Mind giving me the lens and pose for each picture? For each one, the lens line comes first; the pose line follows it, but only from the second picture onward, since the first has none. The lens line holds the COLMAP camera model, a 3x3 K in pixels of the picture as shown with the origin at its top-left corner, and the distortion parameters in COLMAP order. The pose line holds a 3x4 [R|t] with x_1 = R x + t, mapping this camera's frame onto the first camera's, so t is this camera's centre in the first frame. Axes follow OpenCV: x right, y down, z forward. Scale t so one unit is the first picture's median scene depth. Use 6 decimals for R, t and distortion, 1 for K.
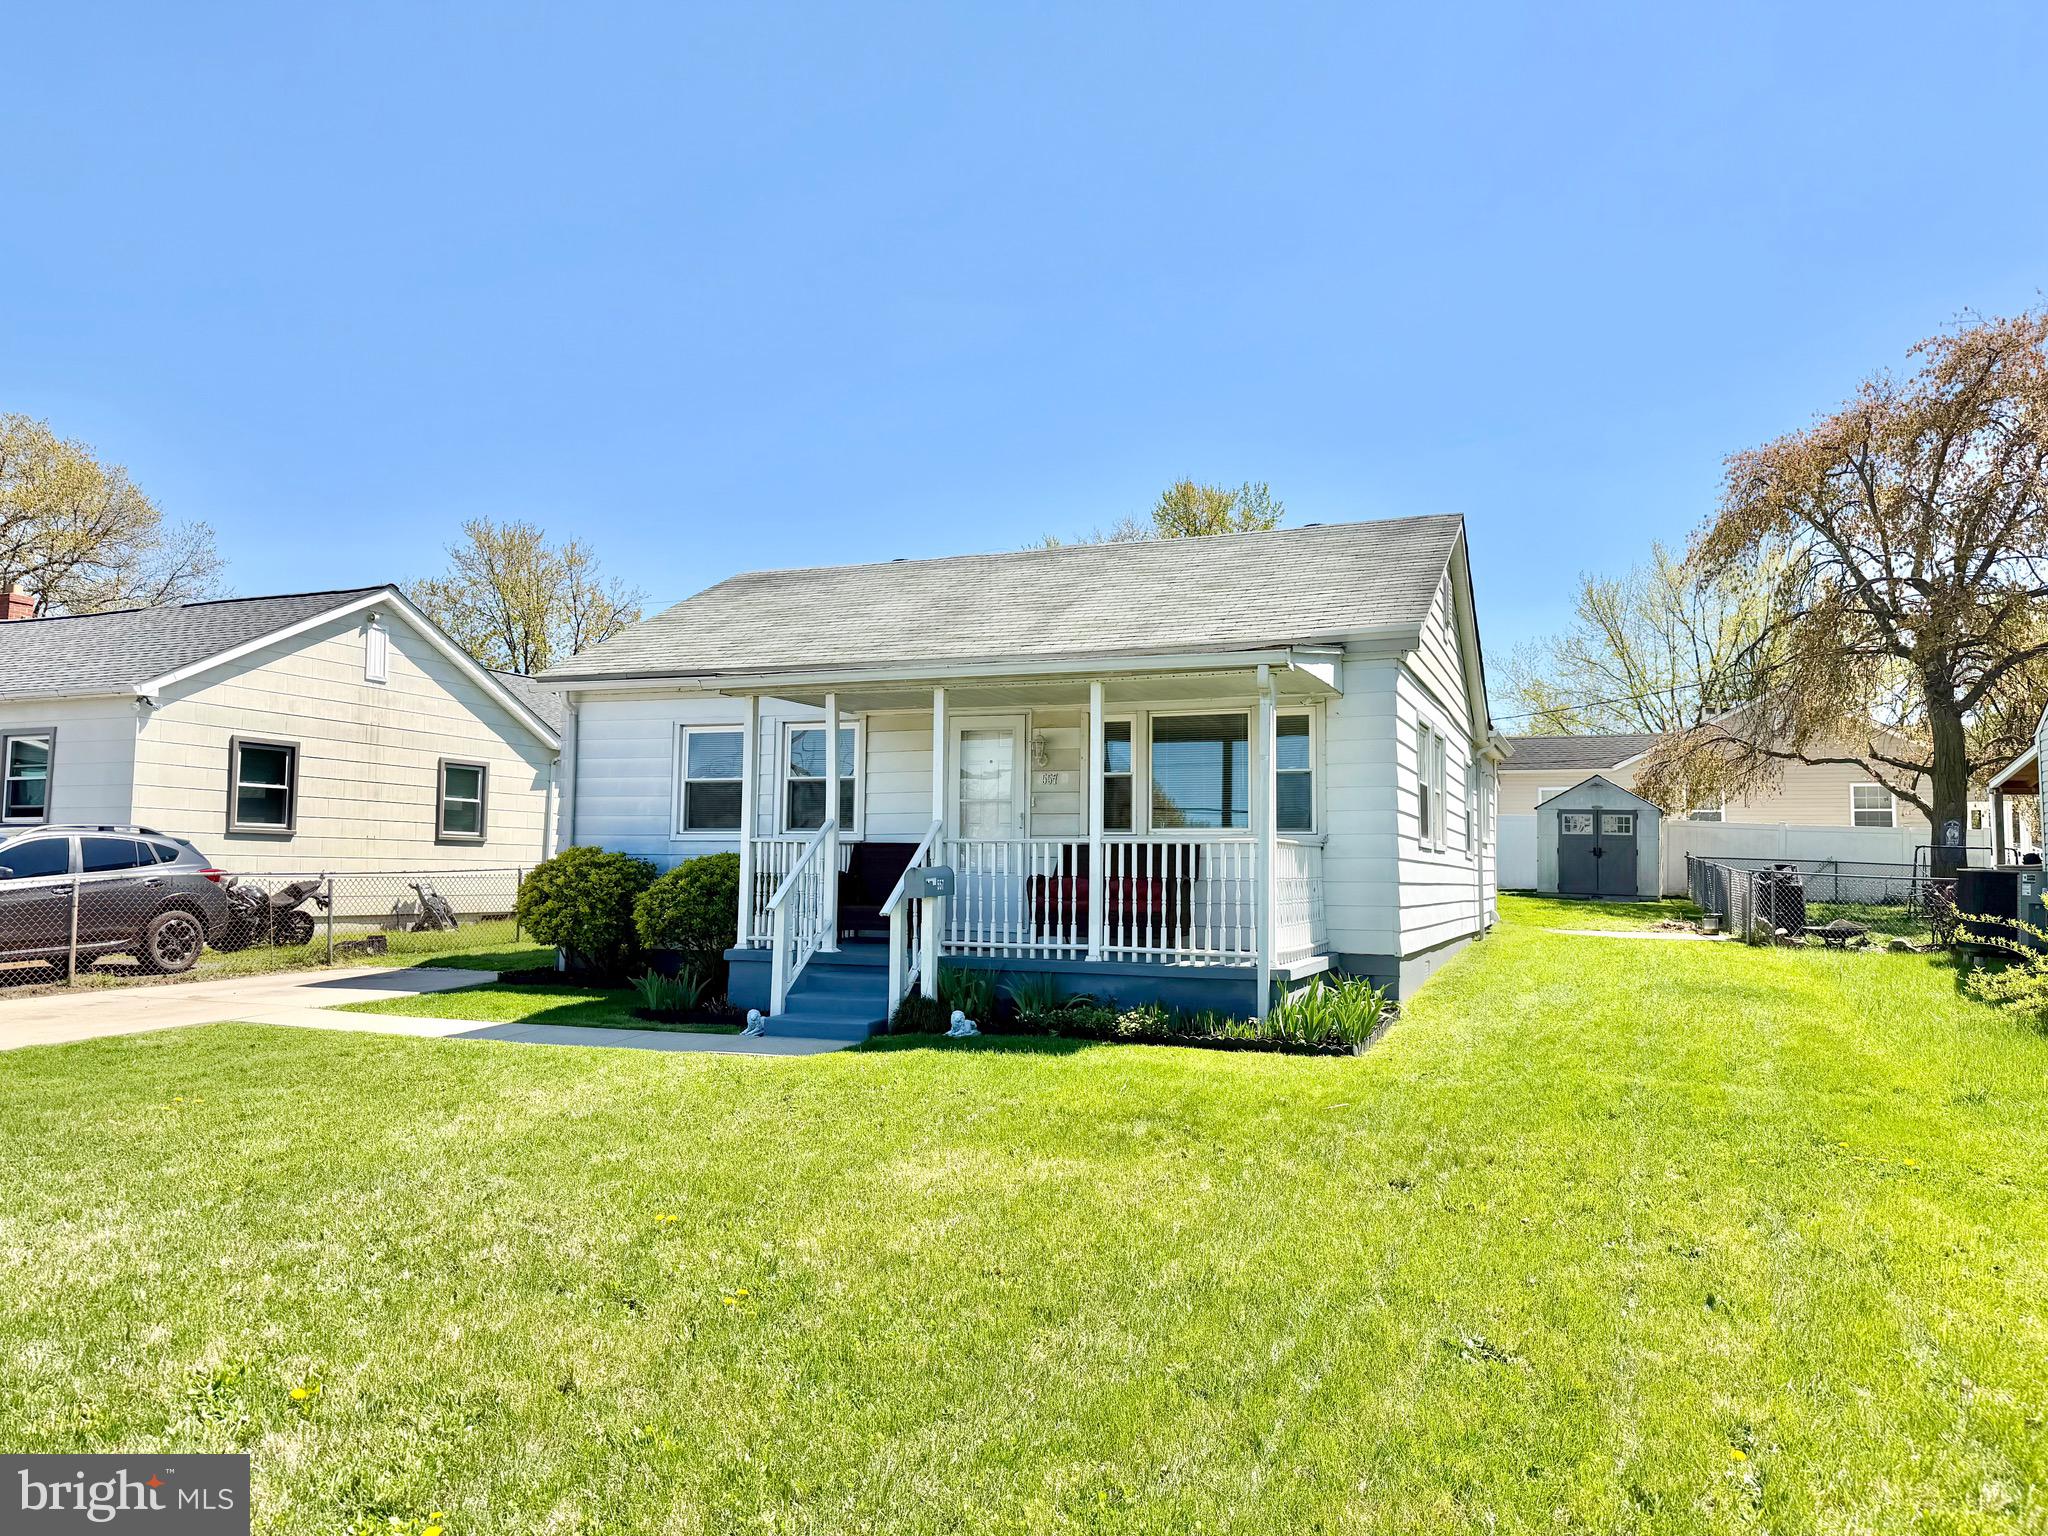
lens RADIAL K [[1449.8, 0, 1024.0], [0, 1449.8, 768.0], [0, 0, 1]] dist [0.099065, -0.139574]
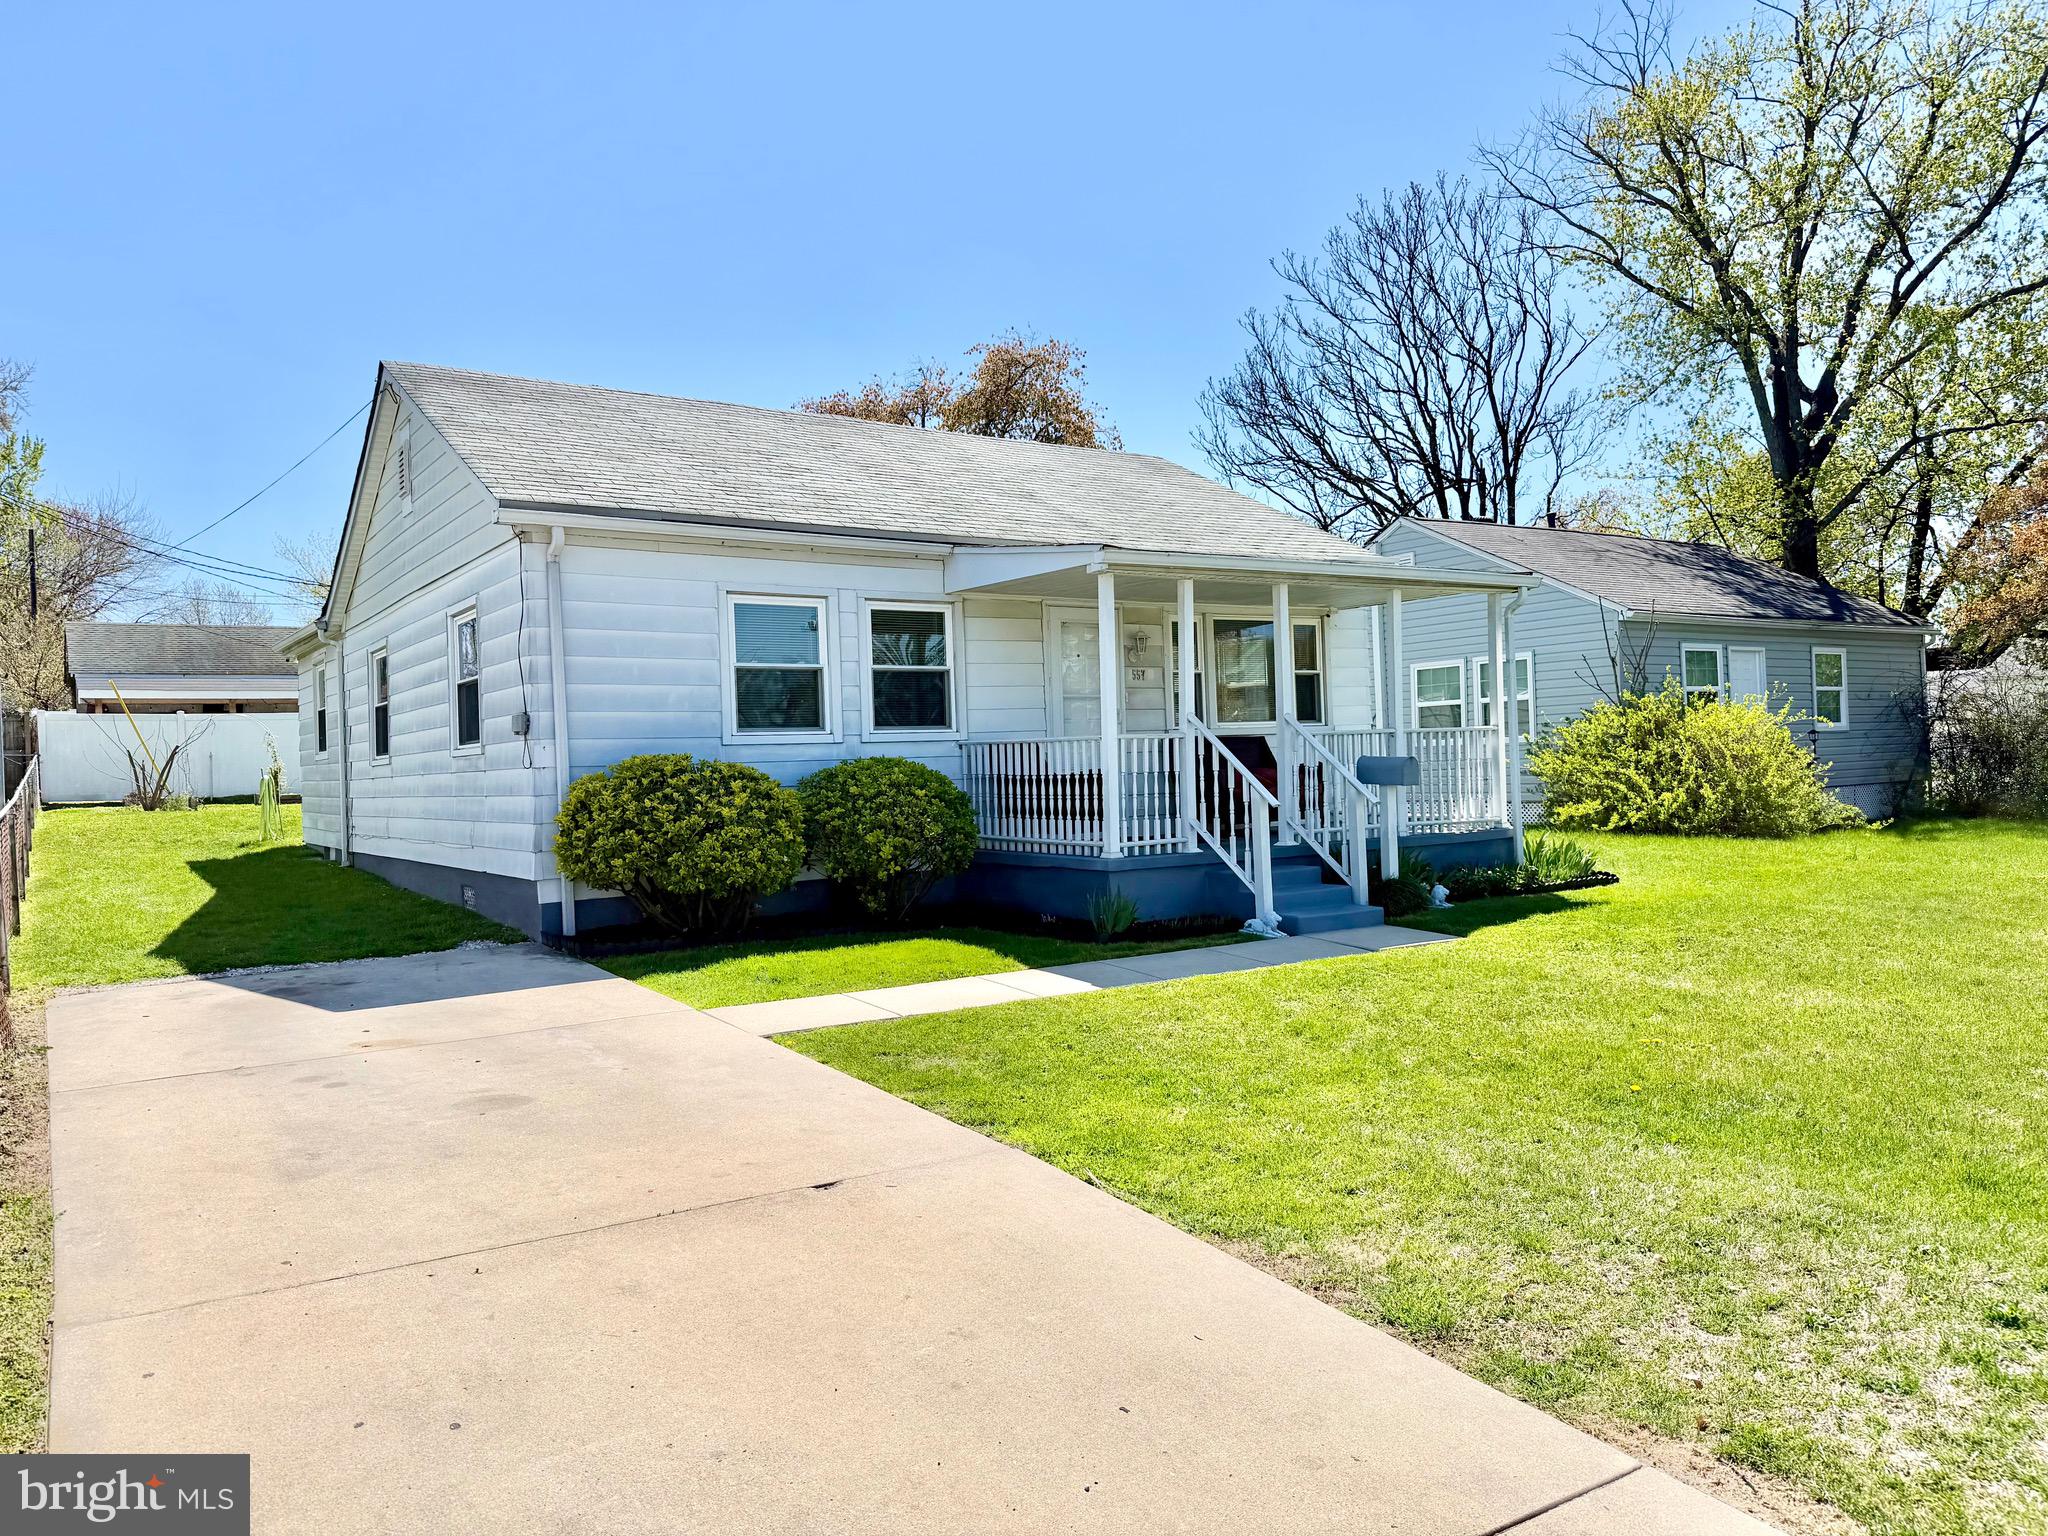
lens RADIAL K [[1449.8, 0, 1024.0], [0, 1449.8, 768.0], [0, 0, 1]] dist [0.099065, -0.139574]
pose [[0.558093, -0.030895, 0.829203, -0.814229], [-0.021517, 0.998432, 0.051682, 0.020503], [-0.829500, -0.046685, 0.556553, 0.467115]]
